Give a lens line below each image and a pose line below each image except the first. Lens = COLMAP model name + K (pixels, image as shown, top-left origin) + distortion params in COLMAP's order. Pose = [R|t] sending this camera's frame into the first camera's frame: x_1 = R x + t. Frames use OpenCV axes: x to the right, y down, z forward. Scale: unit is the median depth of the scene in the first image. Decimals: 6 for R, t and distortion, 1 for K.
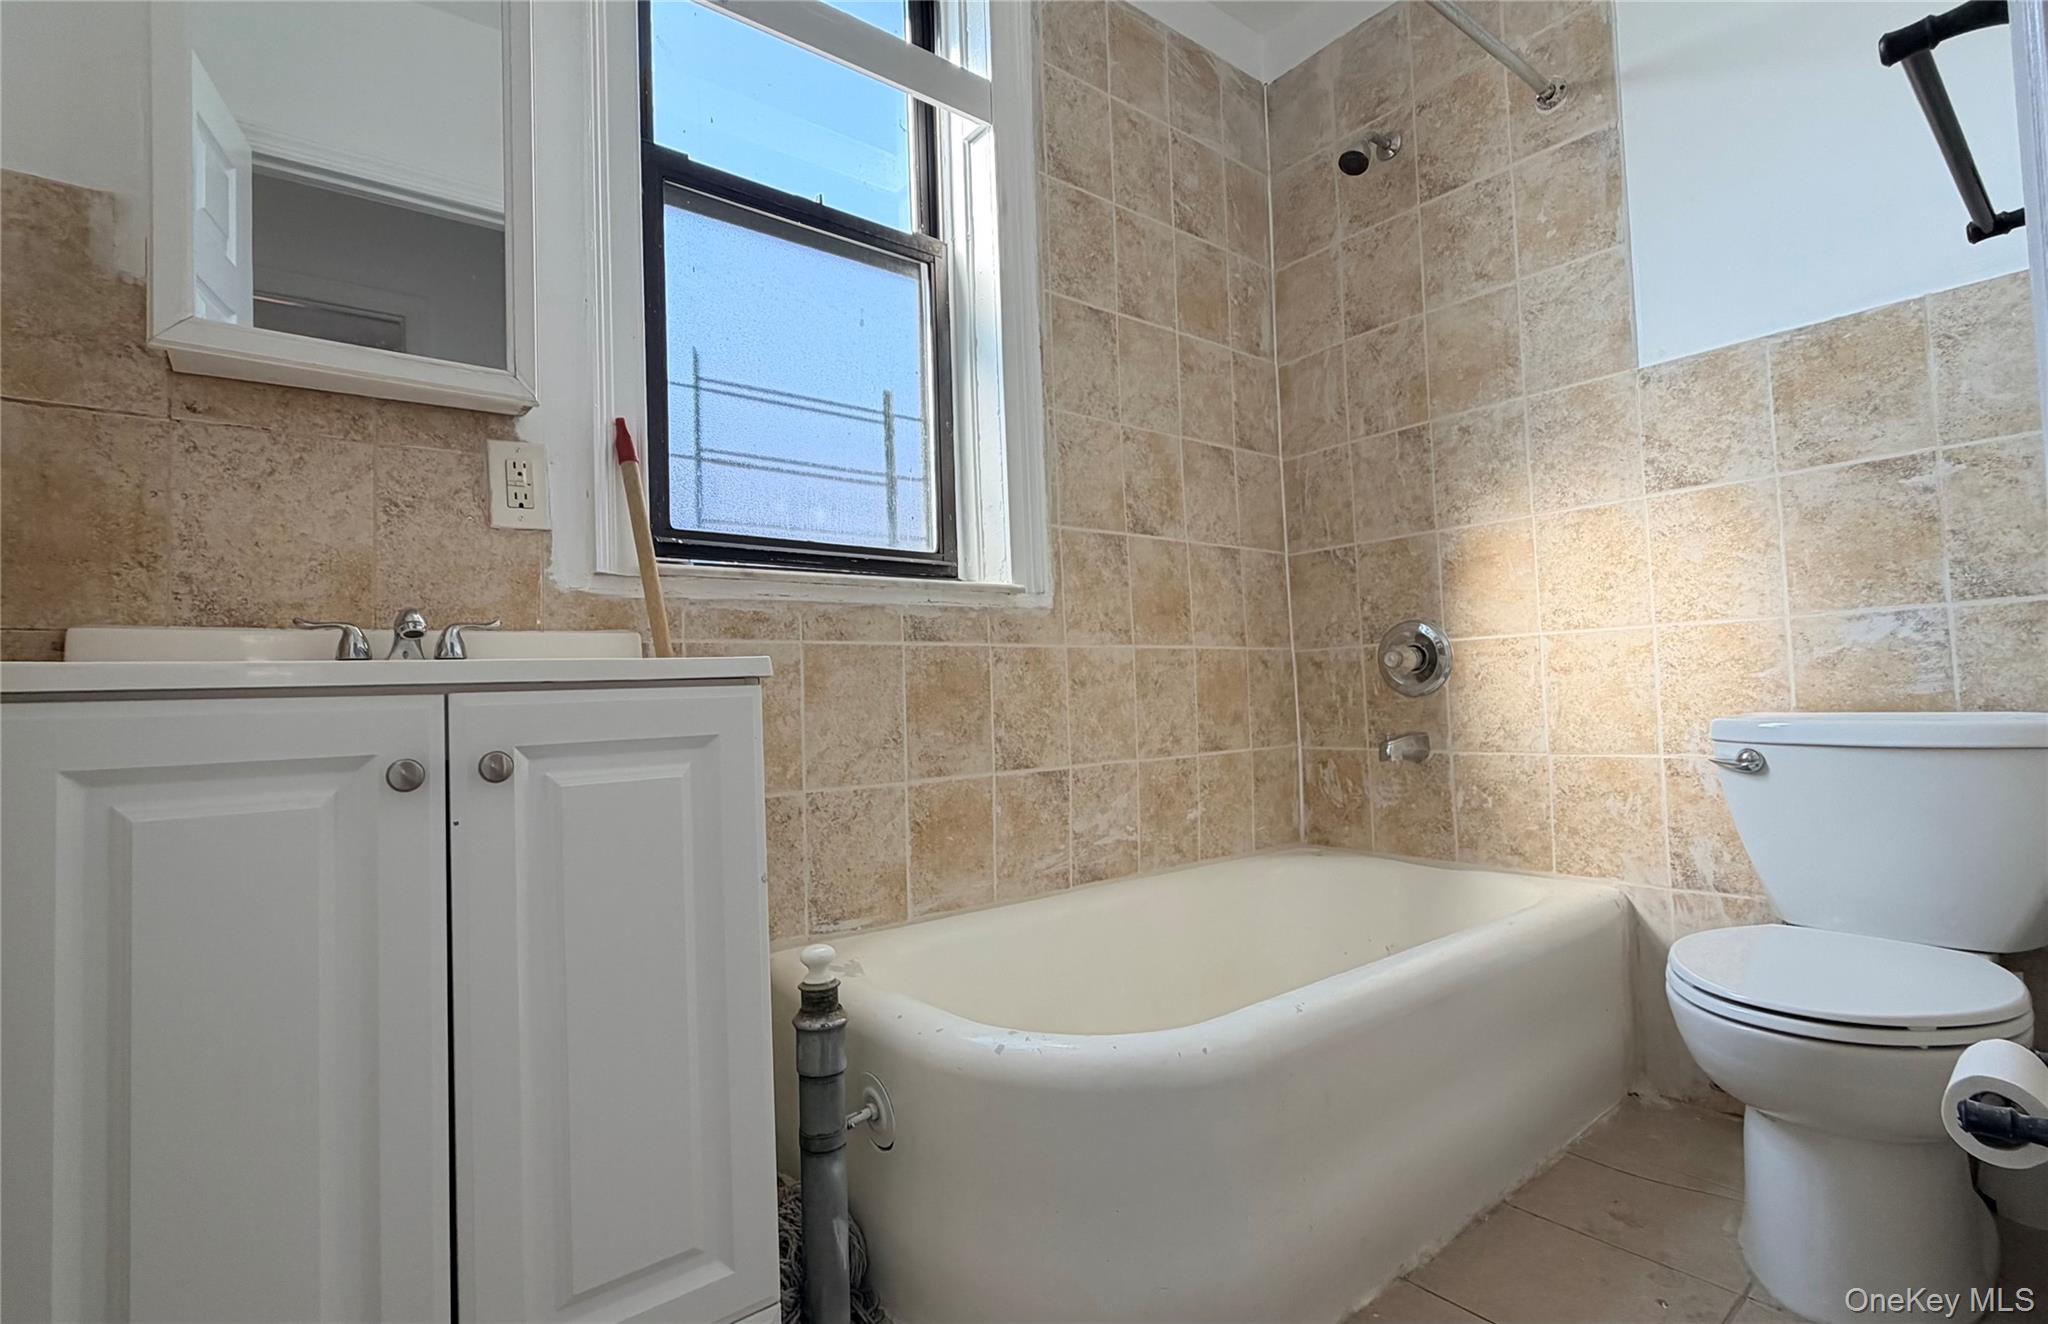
lens RADIAL K [[932.8, 0, 994.8], [0, 932.8, 662.1], [0, 0, 1]] dist [-0.001280, -0.000283]
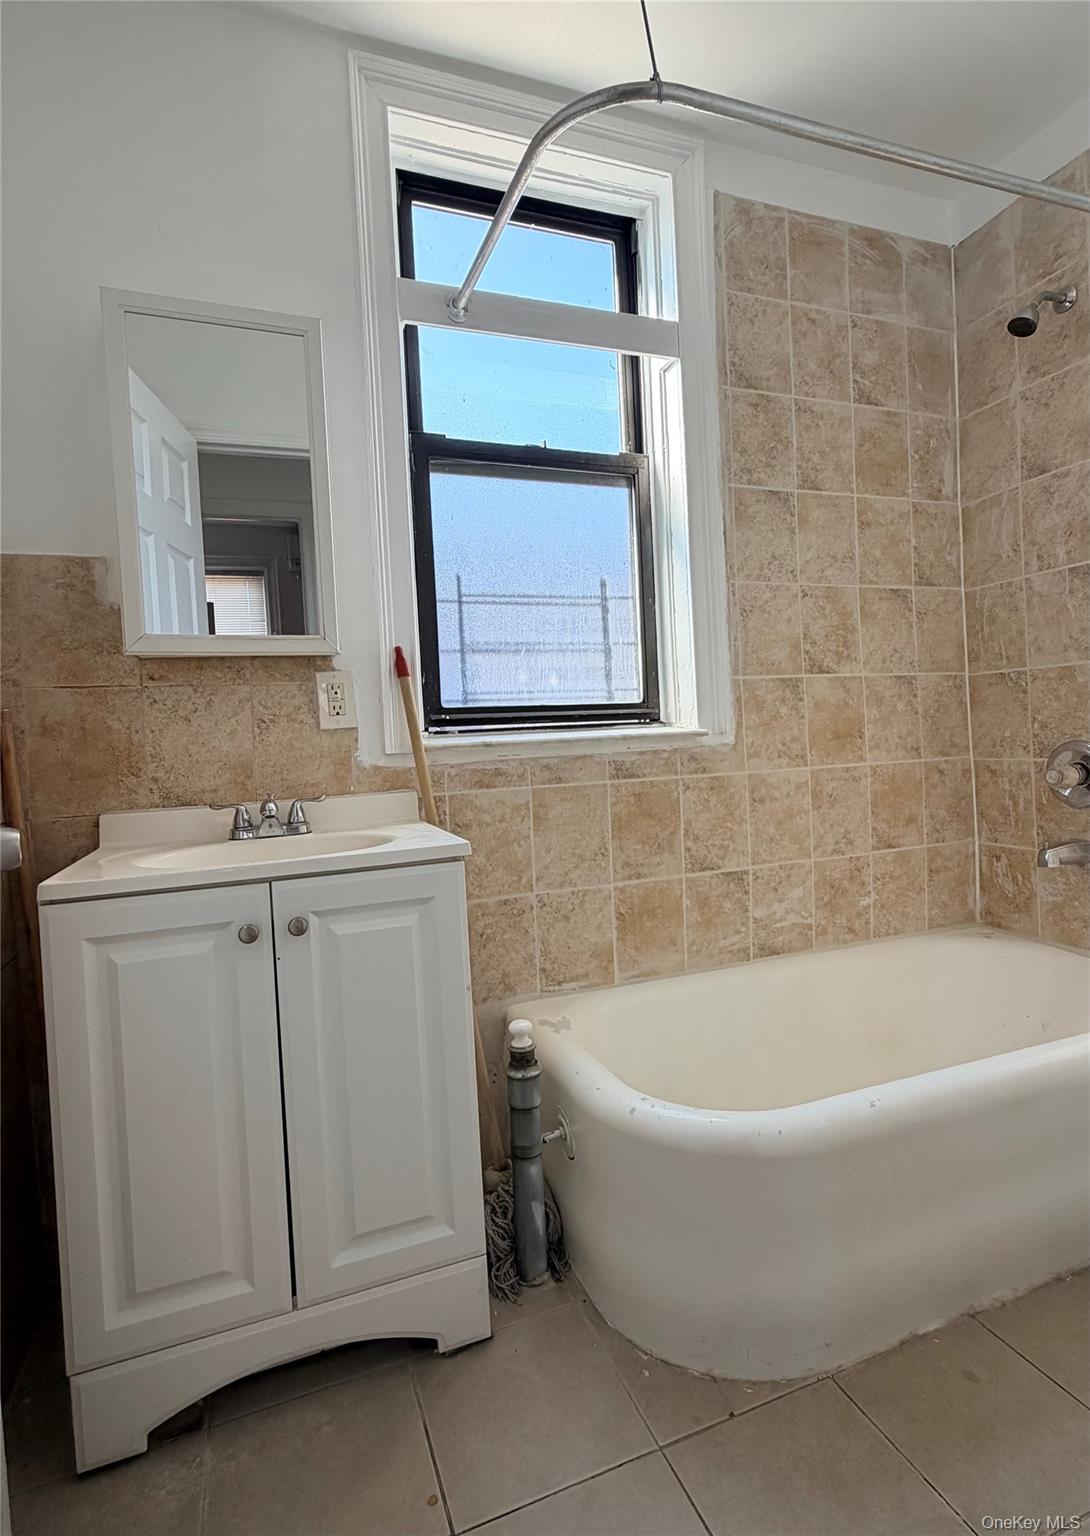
lens RADIAL K [[757.8, 0, 545.0], [0, 757.8, 768.0], [0, 0, 1]] dist [-0.002163, 0.000110]
pose [[0.956152, -0.003503, -0.292849, 0.116670], [0.025733, 0.997066, 0.072092, -0.104970], [0.291737, -0.076467, 0.953437, -0.057629]]
